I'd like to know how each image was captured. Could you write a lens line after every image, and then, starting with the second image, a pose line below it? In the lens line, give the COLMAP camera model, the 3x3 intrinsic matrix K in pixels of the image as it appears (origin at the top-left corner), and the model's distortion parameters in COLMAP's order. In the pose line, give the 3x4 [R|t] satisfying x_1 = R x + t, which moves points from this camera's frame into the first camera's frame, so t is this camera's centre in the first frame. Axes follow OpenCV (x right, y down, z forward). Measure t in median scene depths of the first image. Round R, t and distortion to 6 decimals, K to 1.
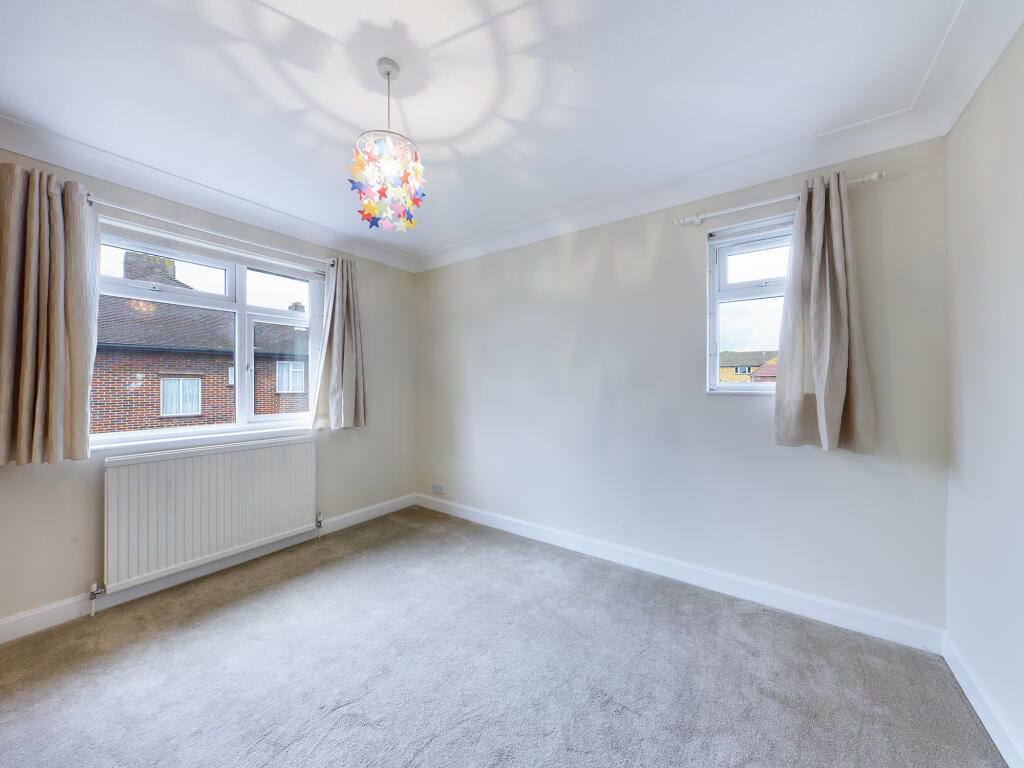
lens RADIAL K [[372.1, 0, 510.1], [0, 372.1, 380.4], [0, 0, 1]] dist [-0.000462, -0.000190]
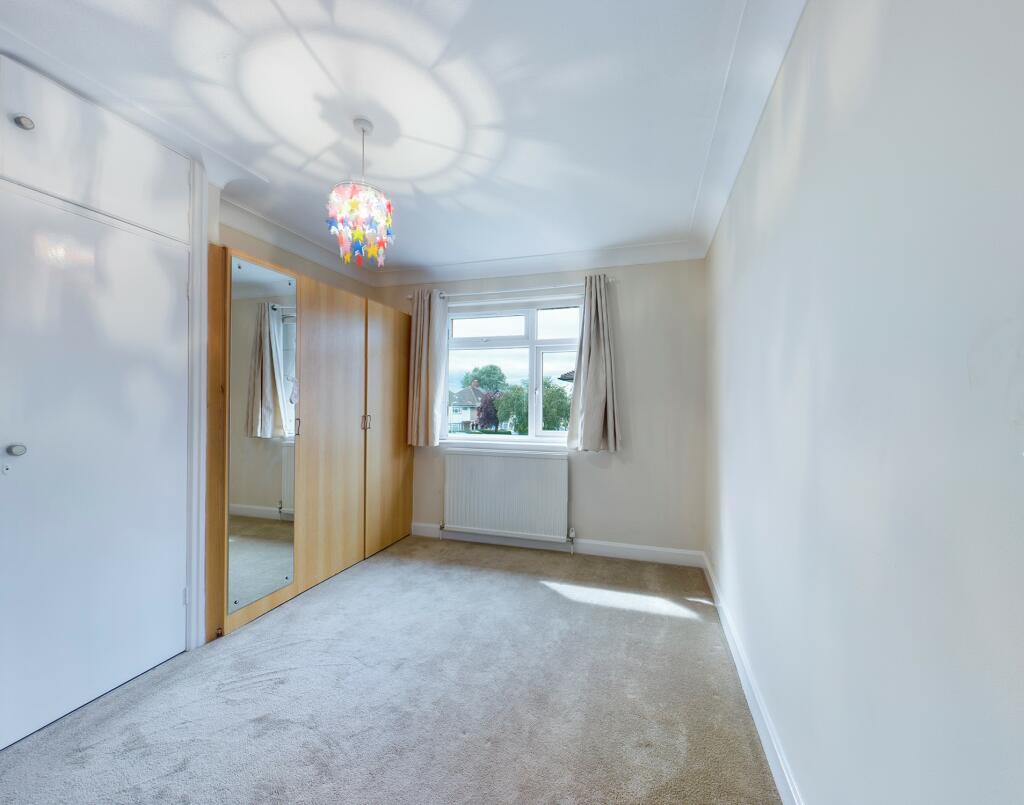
lens RADIAL K [[384.8, 0, 513.9], [0, 384.8, 401.5], [0, 0, 1]] dist [-0.000317, -0.000054]
pose [[0.335121, -0.004713, -0.942163, 0.563716], [-0.002615, 0.999979, -0.005933, 0.010128], [0.942172, 0.004452, 0.335101, 0.623705]]
